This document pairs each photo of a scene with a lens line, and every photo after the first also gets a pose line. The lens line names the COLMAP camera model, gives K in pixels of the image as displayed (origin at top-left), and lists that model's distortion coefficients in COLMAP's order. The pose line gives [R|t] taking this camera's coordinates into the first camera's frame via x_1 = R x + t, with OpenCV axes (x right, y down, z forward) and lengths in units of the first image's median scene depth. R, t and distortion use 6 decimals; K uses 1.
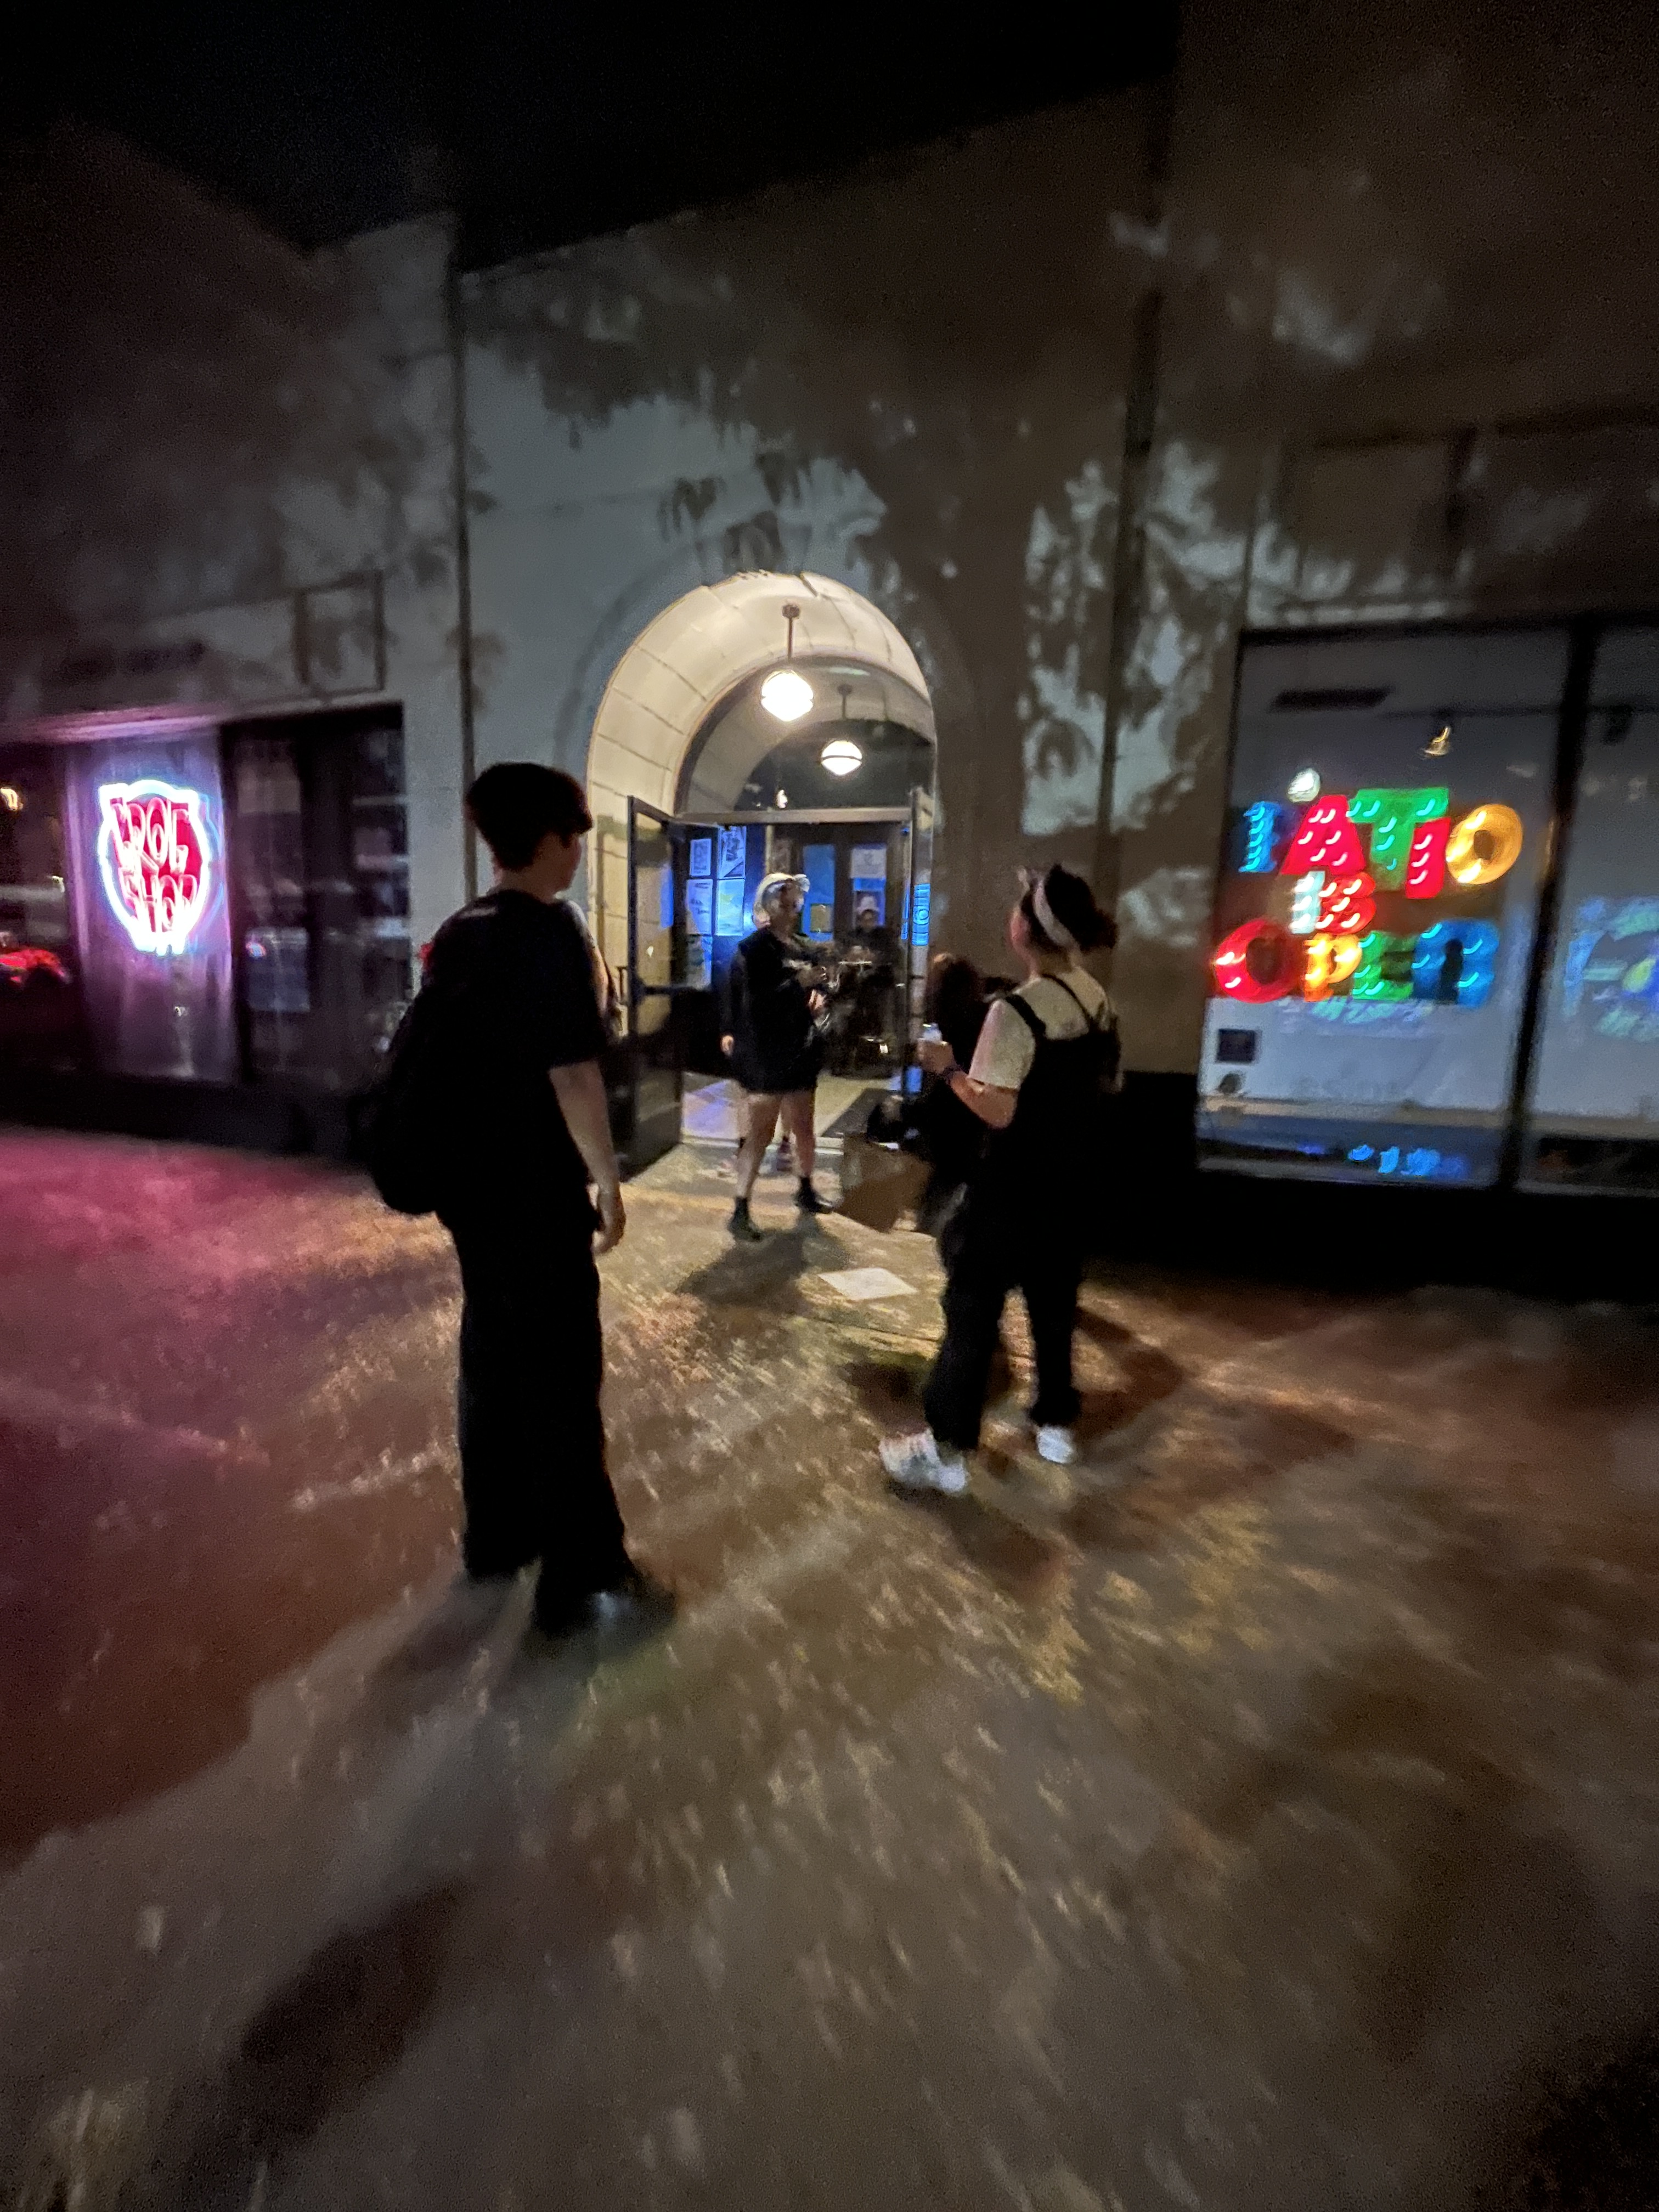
lens RADIAL K [[893.3, 0, 826.8], [0, 893.3, 1106.4], [0, 0, 1]] dist [-0.000049, 0.000340]
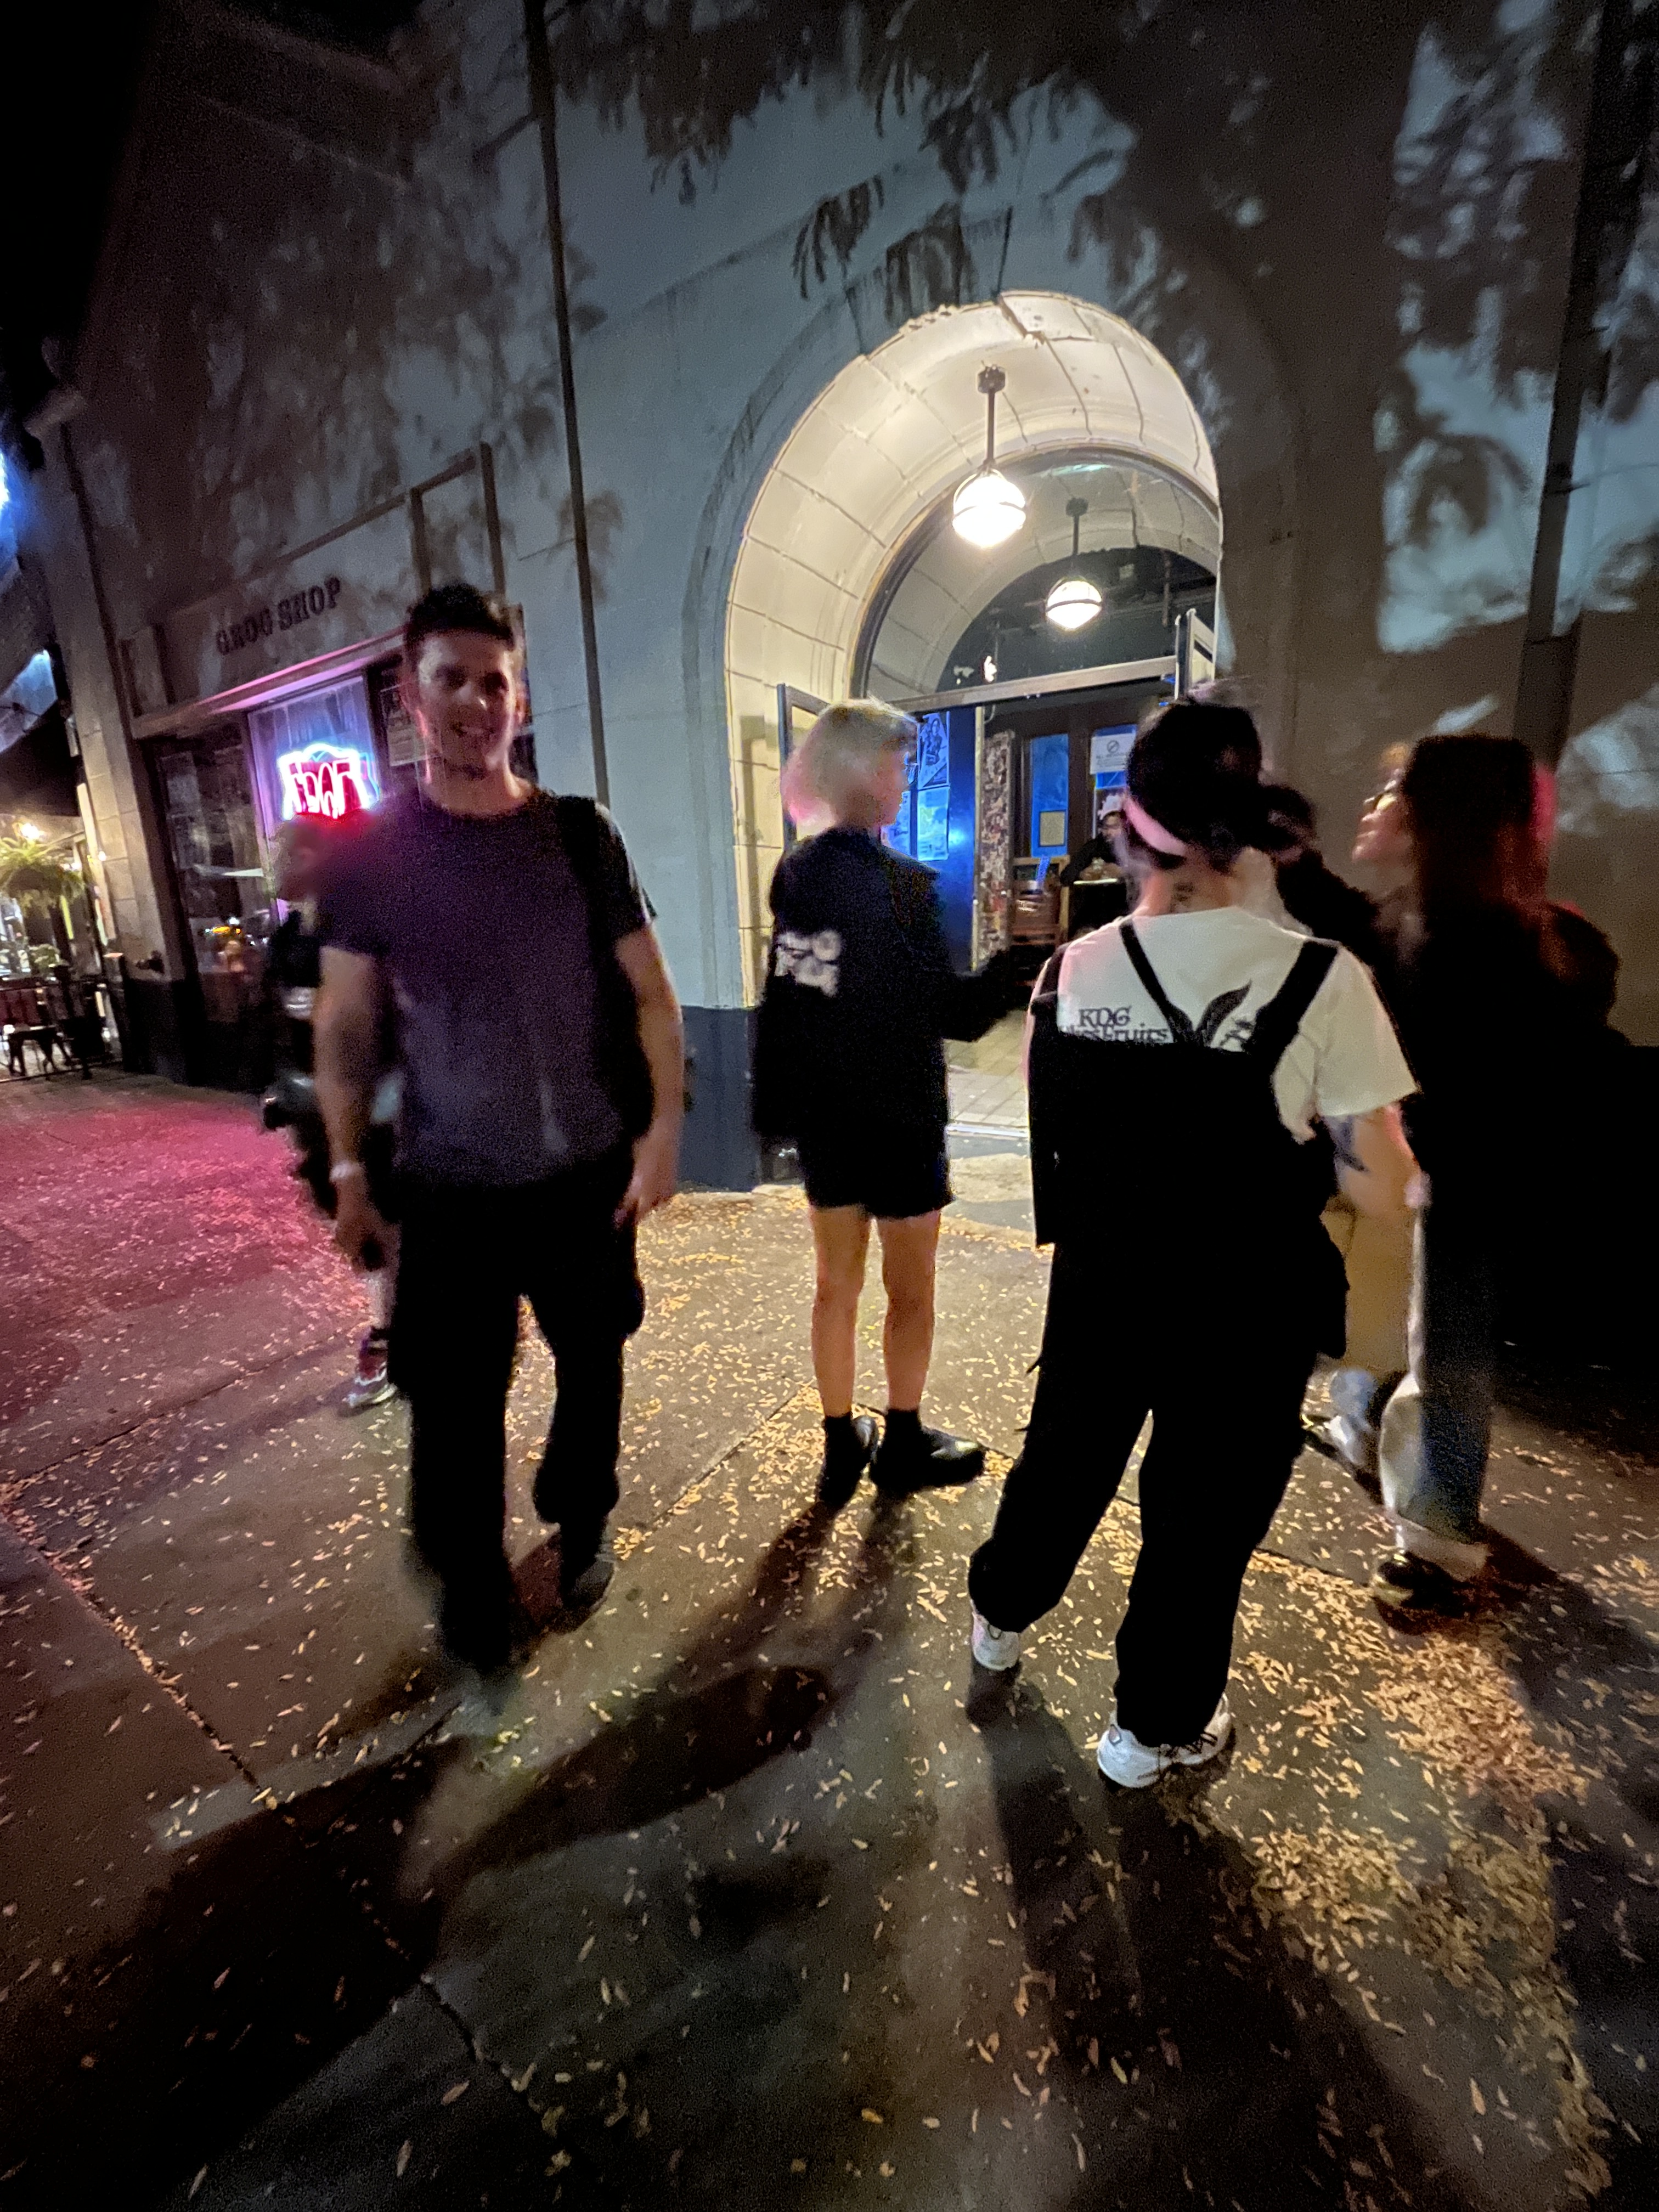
lens RADIAL K [[893.3, 0, 834.6], [0, 893.3, 1100.6], [0, 0, 1]] dist [-0.000049, 0.000340]
pose [[0.965905, -0.008960, -0.258743, 0.016399], [0.028816, 0.996912, 0.073048, -0.051028], [0.257290, -0.078014, 0.963180, 0.255866]]
